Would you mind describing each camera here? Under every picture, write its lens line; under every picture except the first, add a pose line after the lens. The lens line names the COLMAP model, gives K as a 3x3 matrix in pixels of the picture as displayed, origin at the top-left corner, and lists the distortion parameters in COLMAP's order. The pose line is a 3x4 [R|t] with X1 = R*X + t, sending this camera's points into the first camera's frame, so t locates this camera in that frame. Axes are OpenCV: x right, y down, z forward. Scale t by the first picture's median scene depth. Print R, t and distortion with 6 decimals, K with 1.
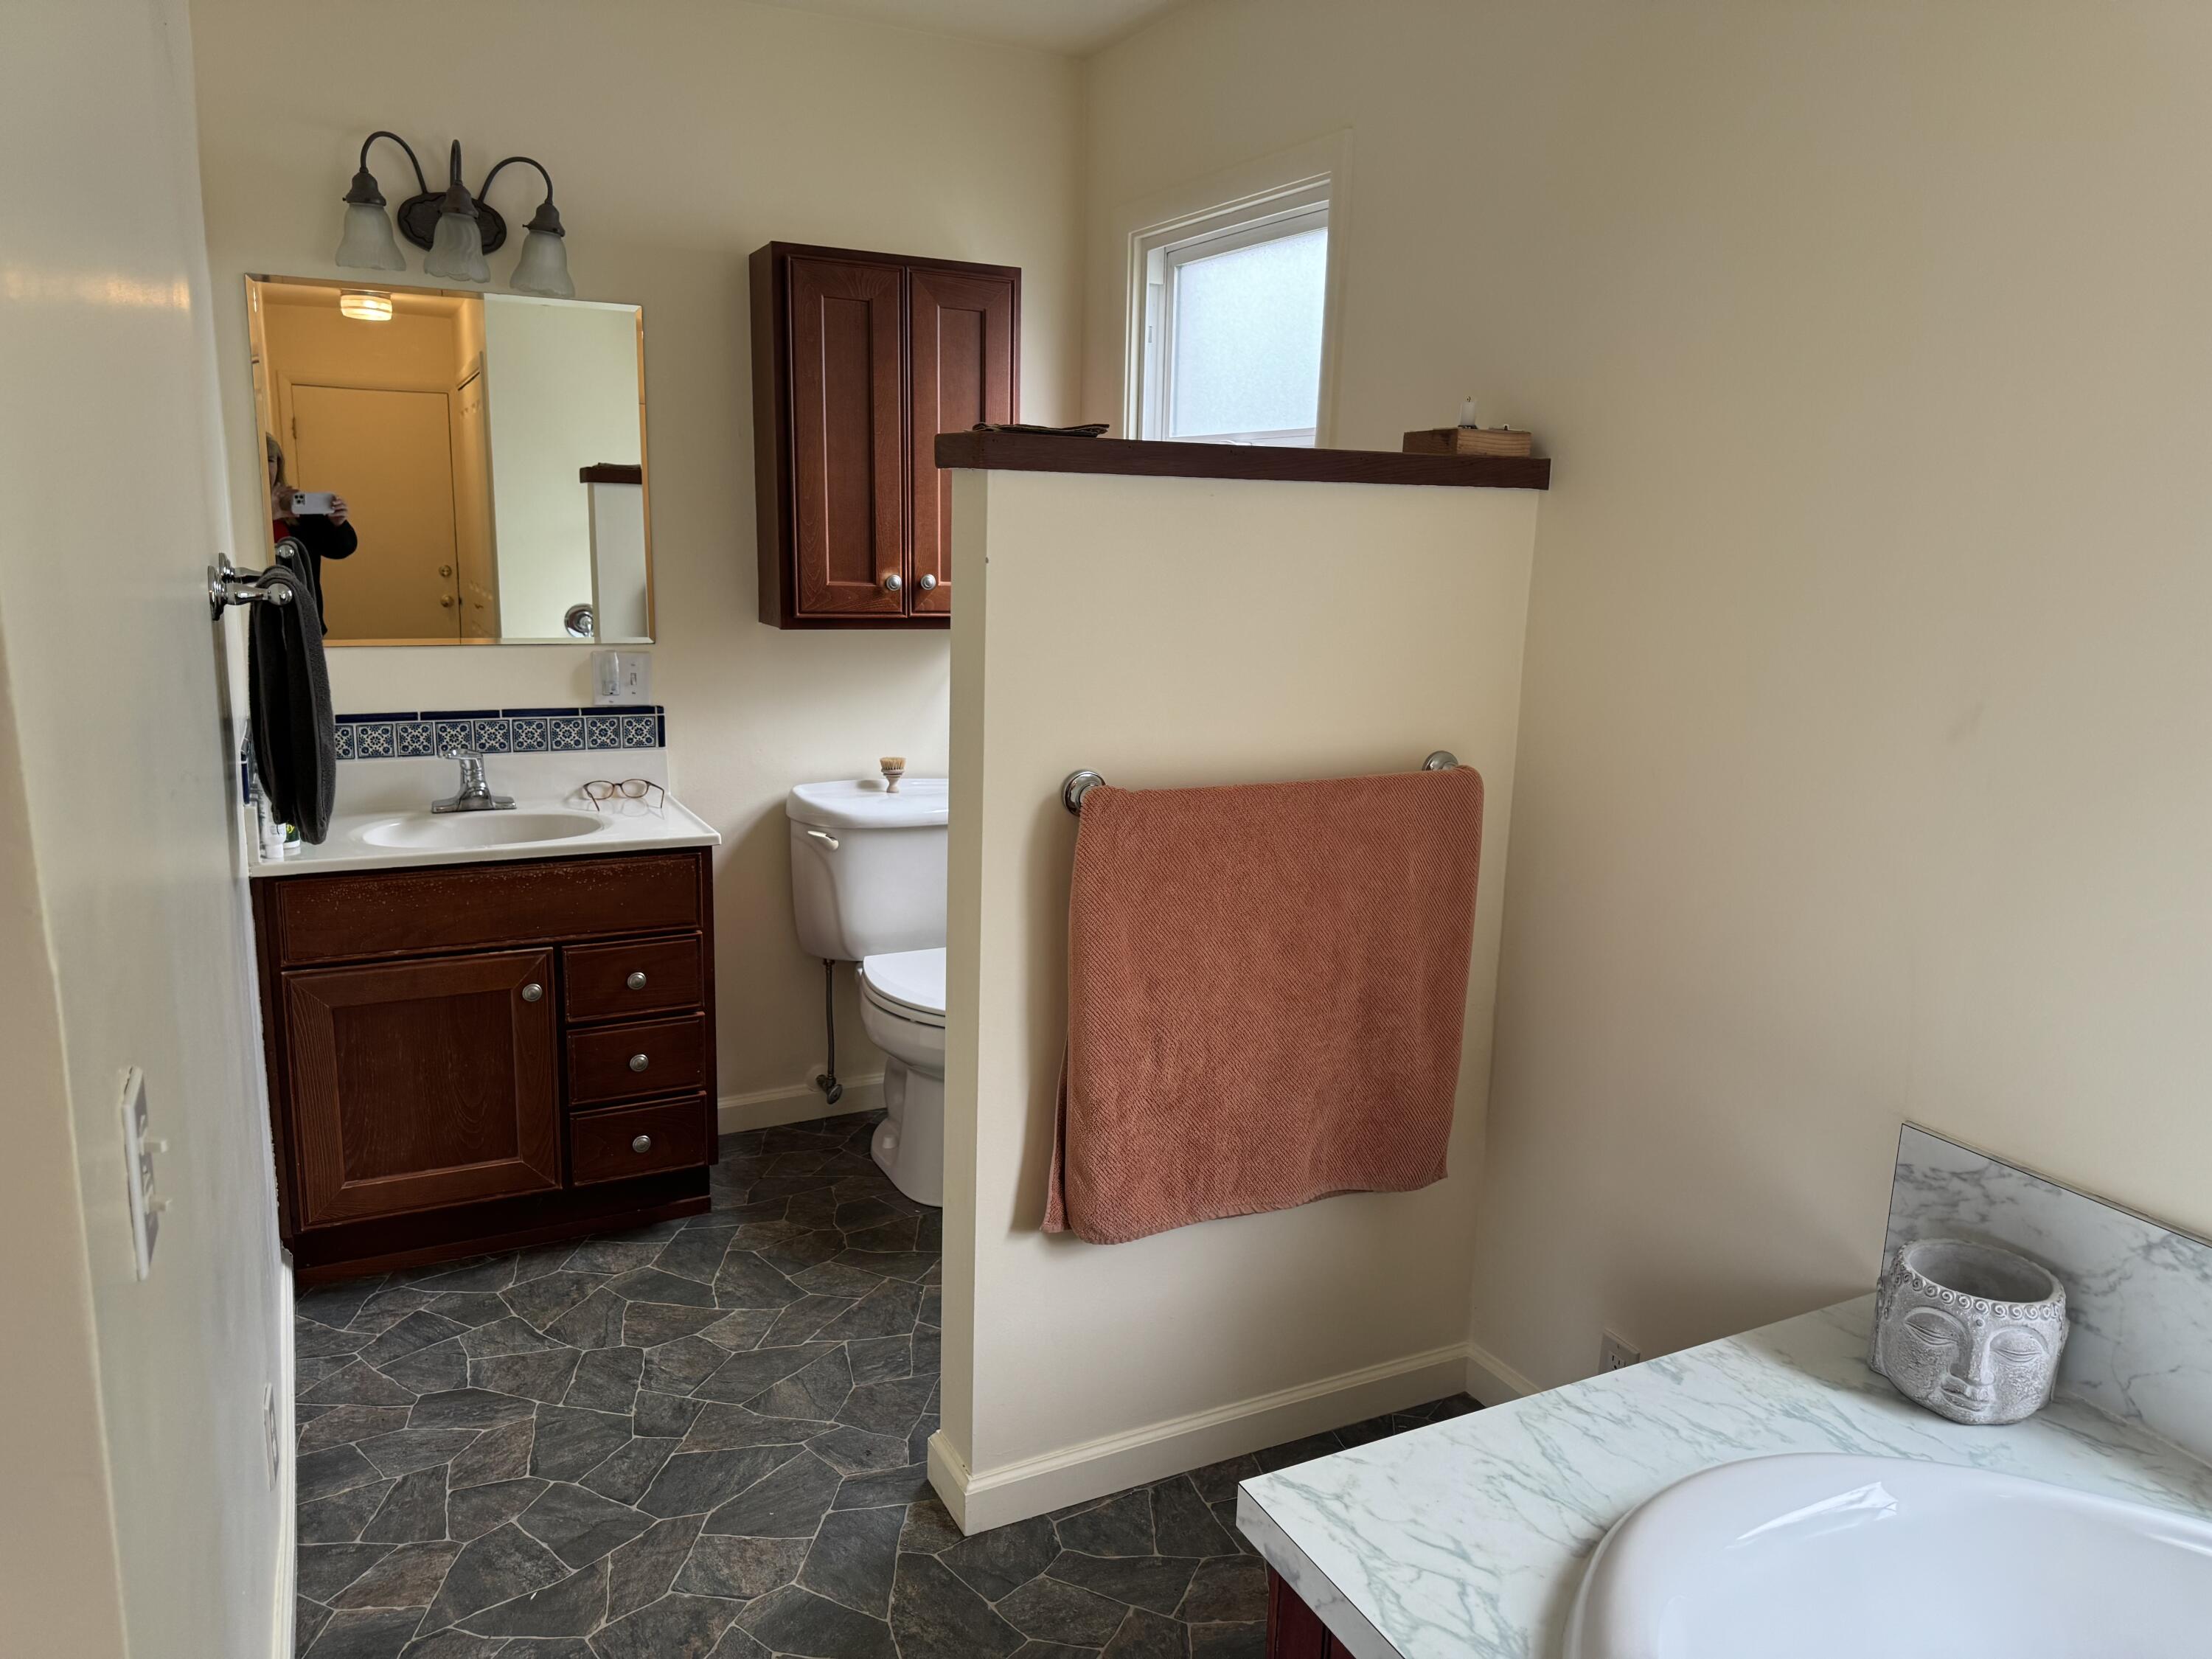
lens RADIAL K [[1599.1, 0, 1094.1], [0, 1599.1, 807.1], [0, 0, 1]] dist [0.103740, -0.122470]
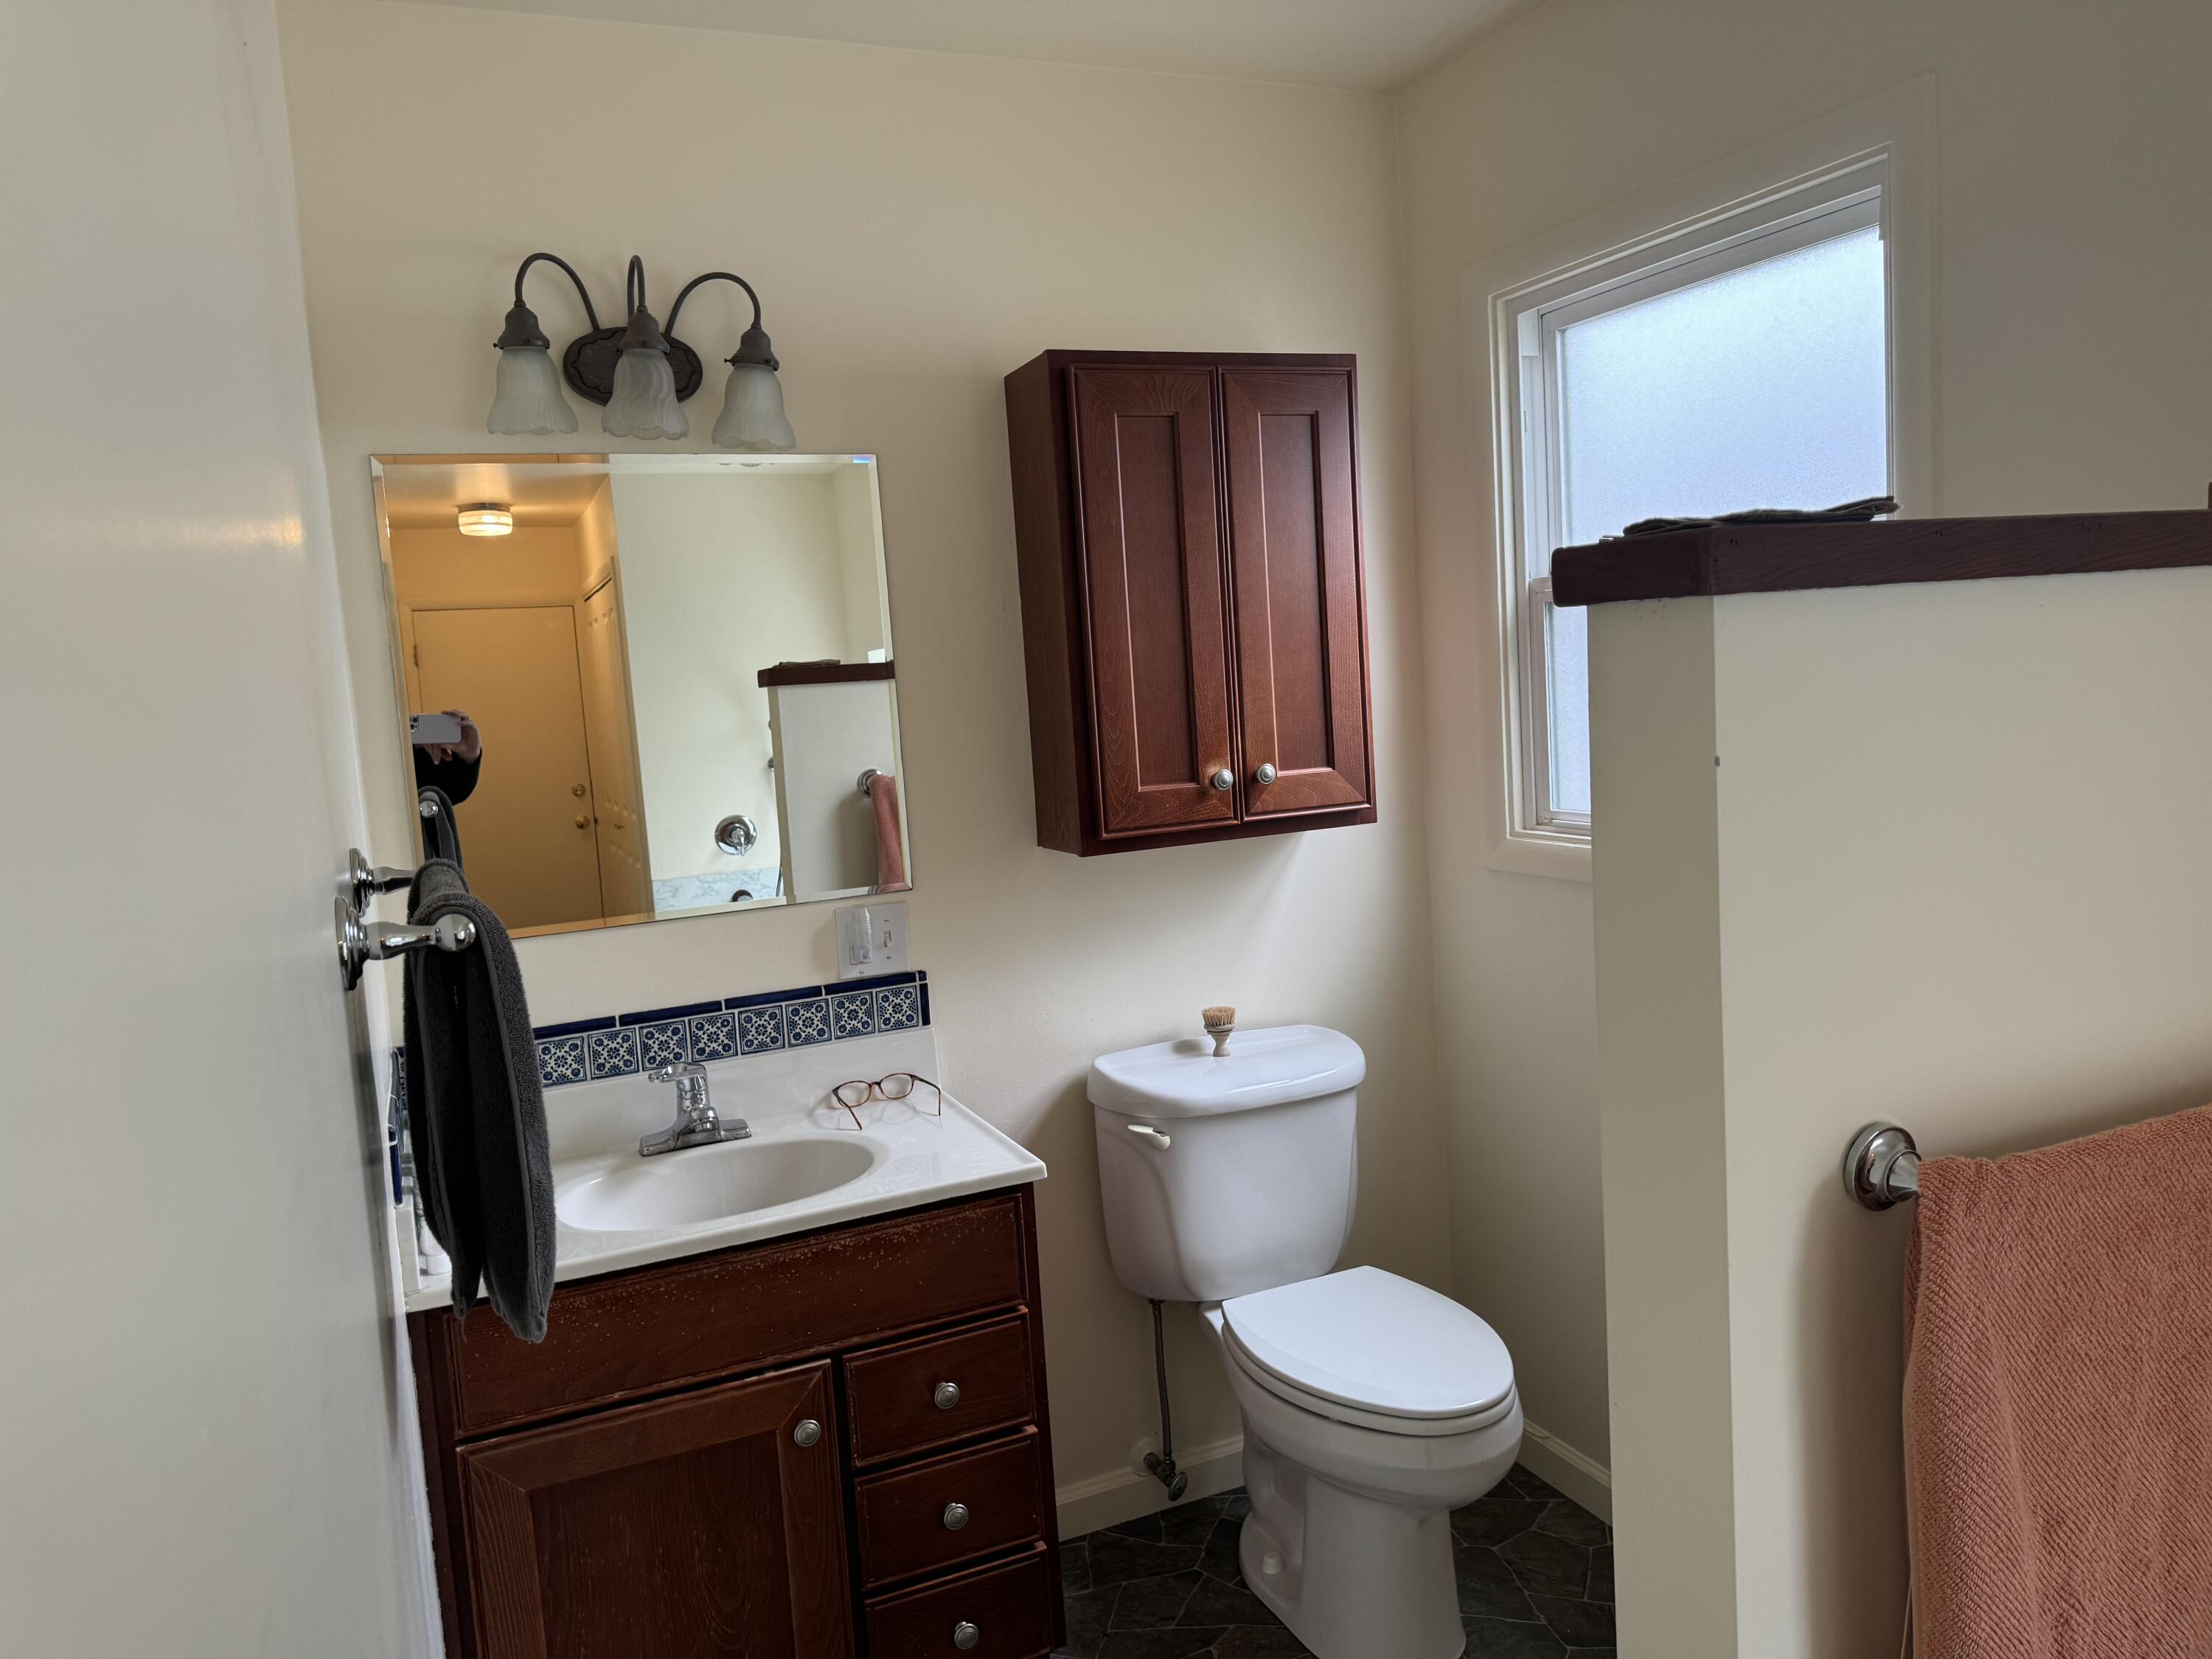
lens RADIAL K [[1599.1, 0, 1094.1], [0, 1599.1, 807.1], [0, 0, 1]] dist [0.103740, -0.122470]
pose [[0.994651, -0.085302, -0.058245, -0.149889], [0.079354, 0.992042, -0.097752, -0.063145], [0.066119, 0.092607, 0.993505, 0.277665]]
